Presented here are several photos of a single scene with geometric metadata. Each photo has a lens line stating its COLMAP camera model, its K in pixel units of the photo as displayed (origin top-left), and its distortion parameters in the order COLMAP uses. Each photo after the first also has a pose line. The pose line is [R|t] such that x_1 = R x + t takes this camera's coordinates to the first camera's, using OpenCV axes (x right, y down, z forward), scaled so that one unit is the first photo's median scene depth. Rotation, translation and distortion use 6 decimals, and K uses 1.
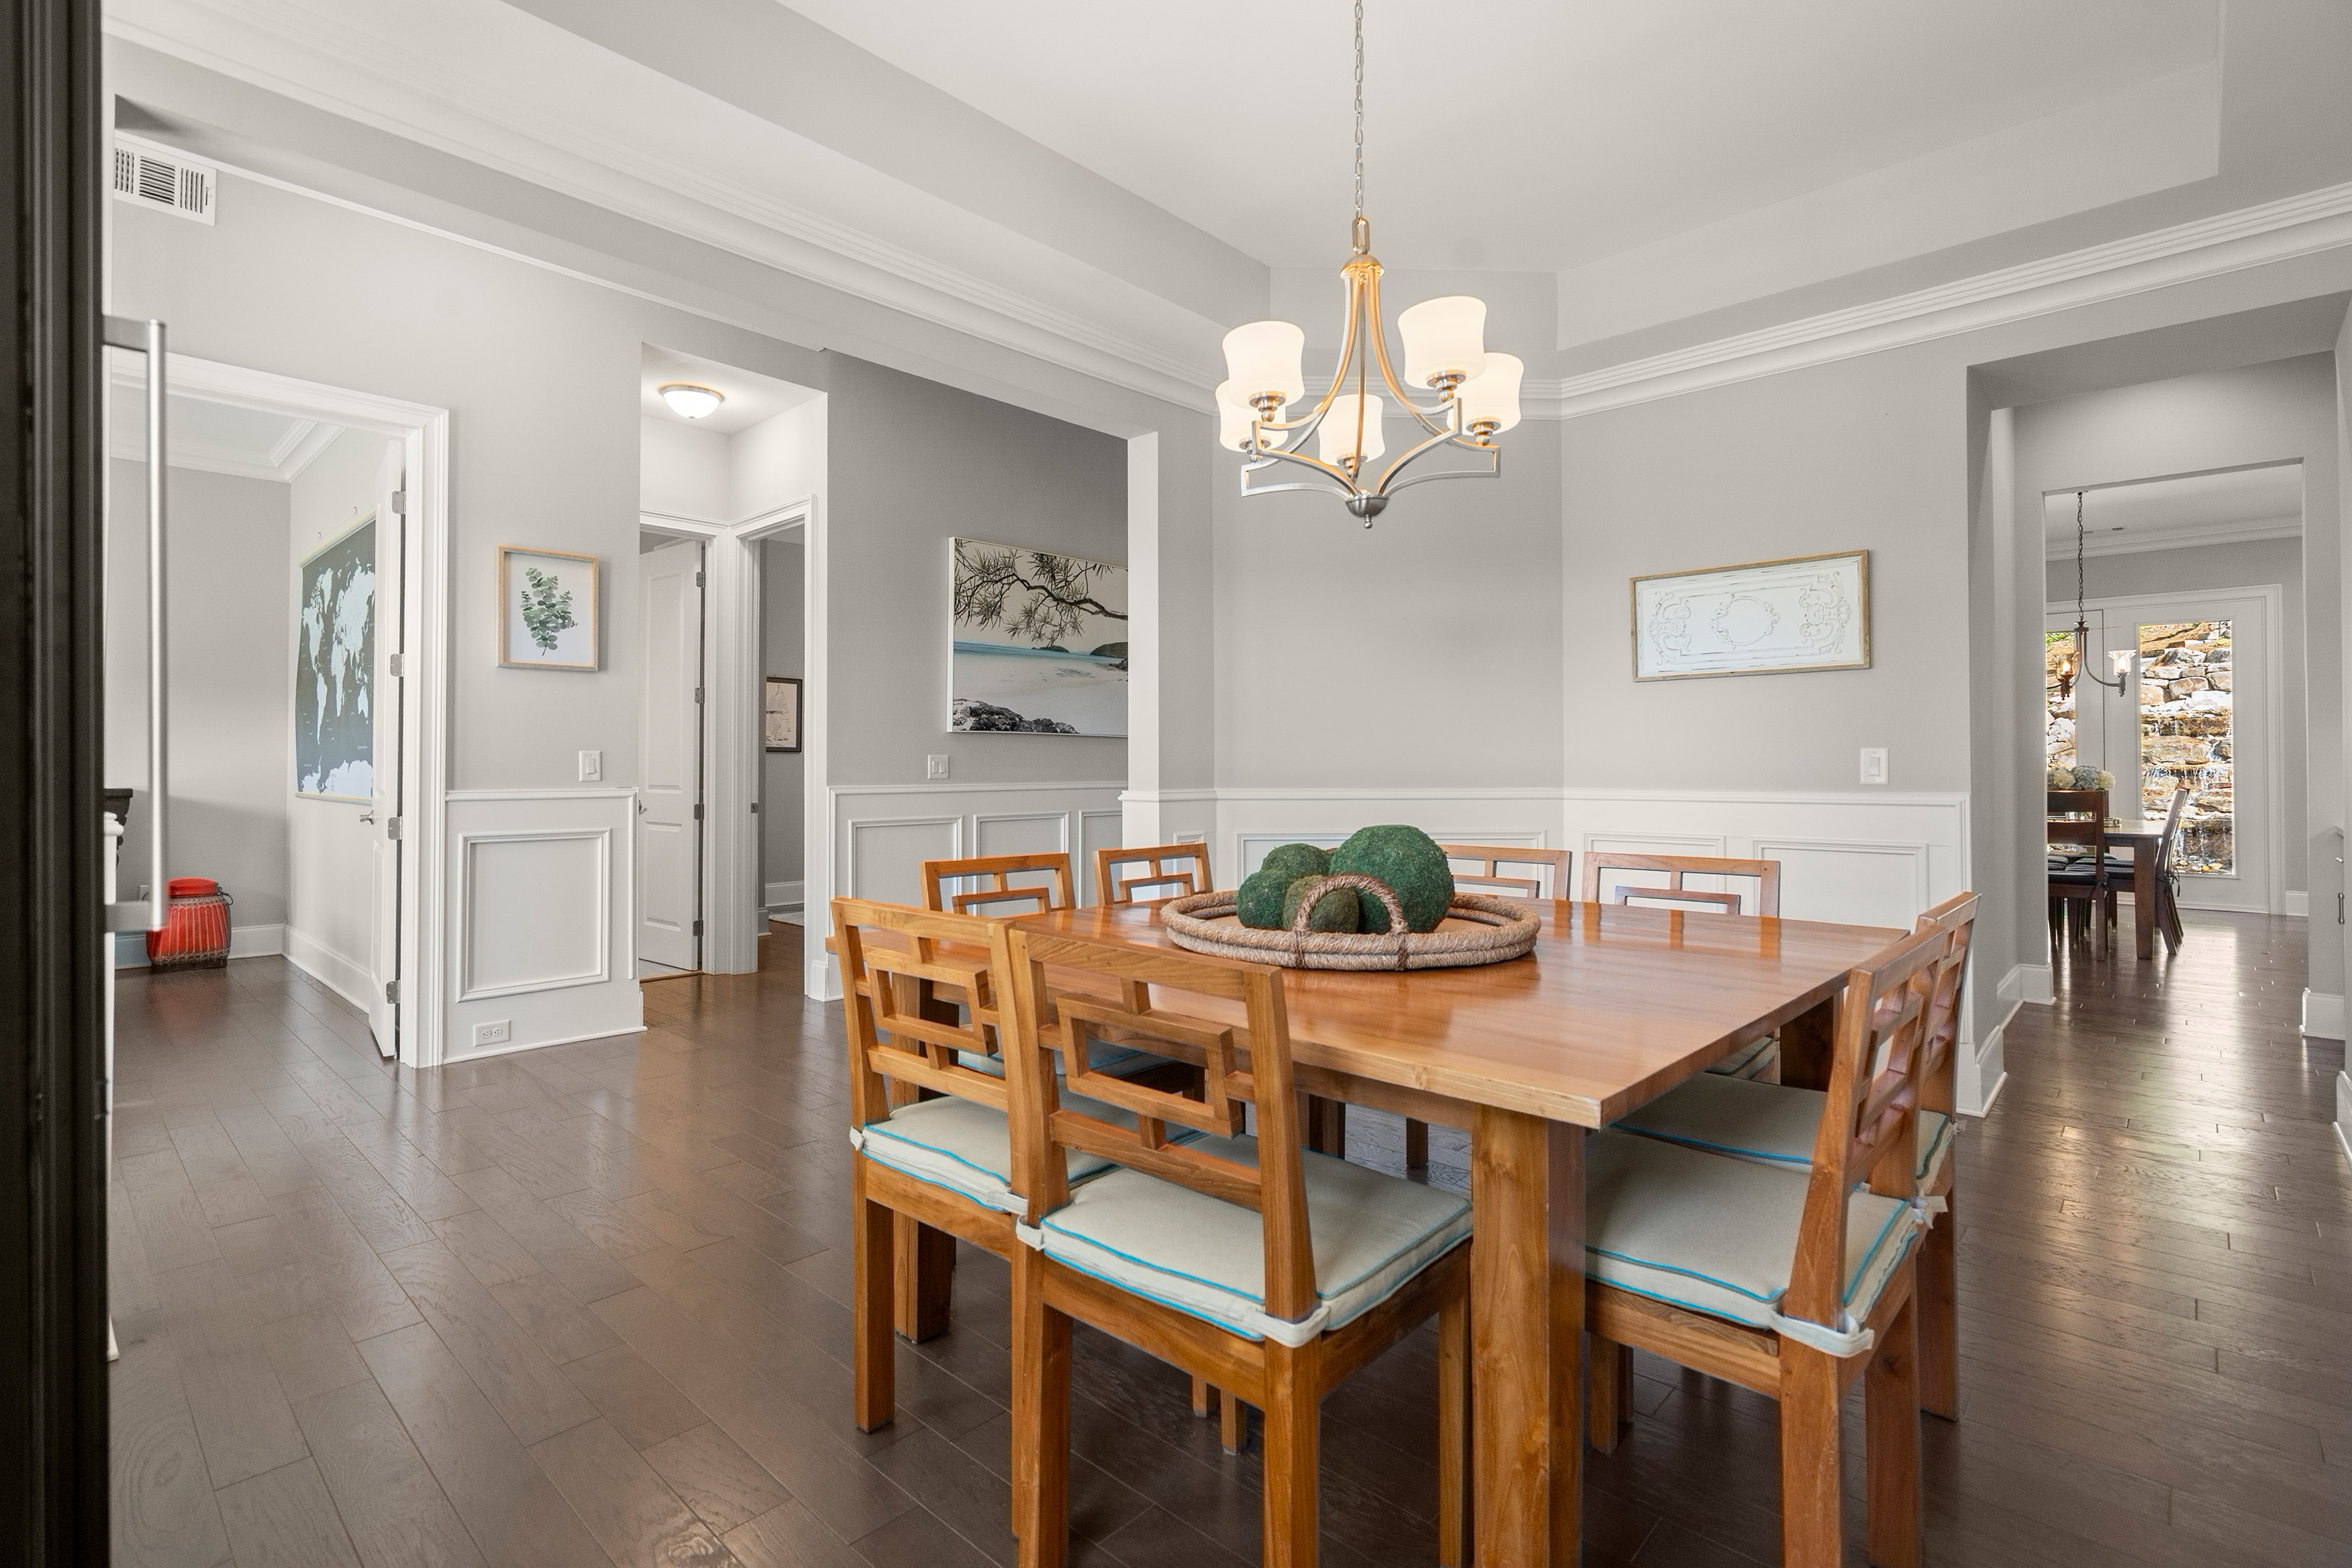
lens RADIAL K [[1081.0, 0, 1176.8], [0, 1081.0, 773.8], [0, 0, 1]] dist [-0.002016, 0.000290]
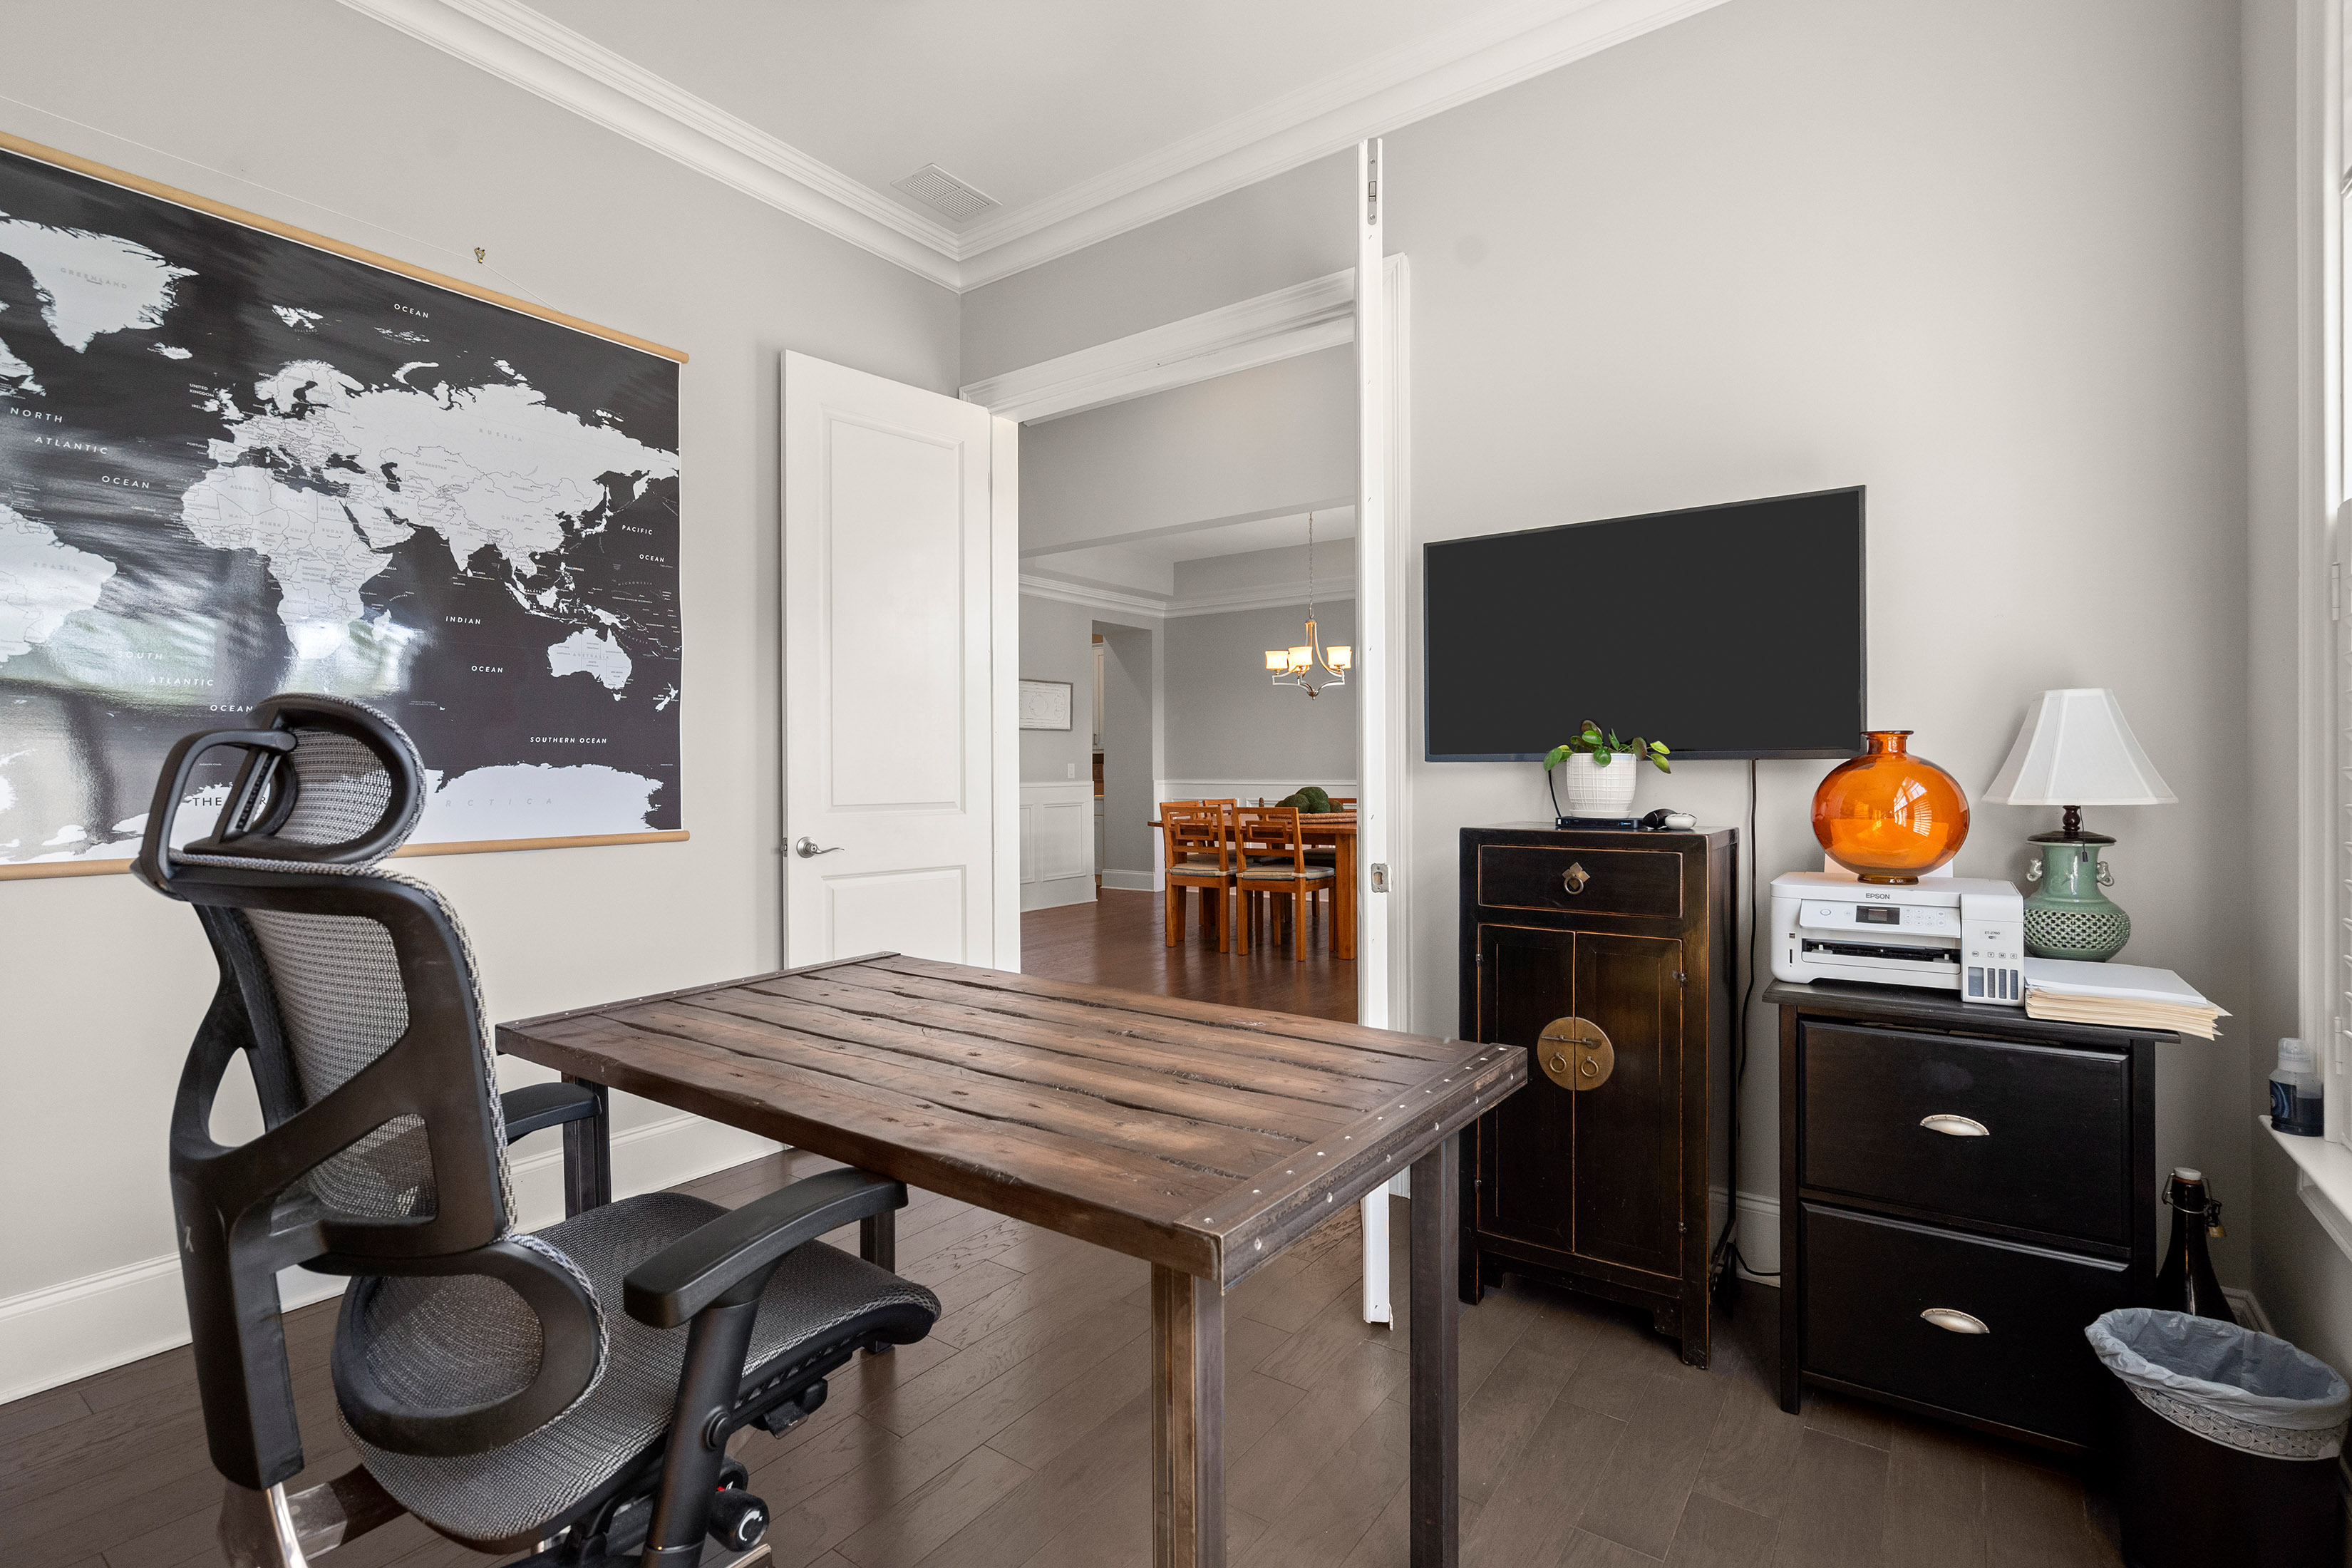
lens RADIAL K [[1081.0, 0, 1182.9], [0, 1081.0, 771.0], [0, 0, 1]] dist [-0.002016, 0.000290]
pose [[-0.107232, -0.013519, 0.994142, -1.896349], [-0.005120, 0.999902, 0.013046, -0.041414], [-0.994221, -0.003691, -0.107291, 1.047272]]
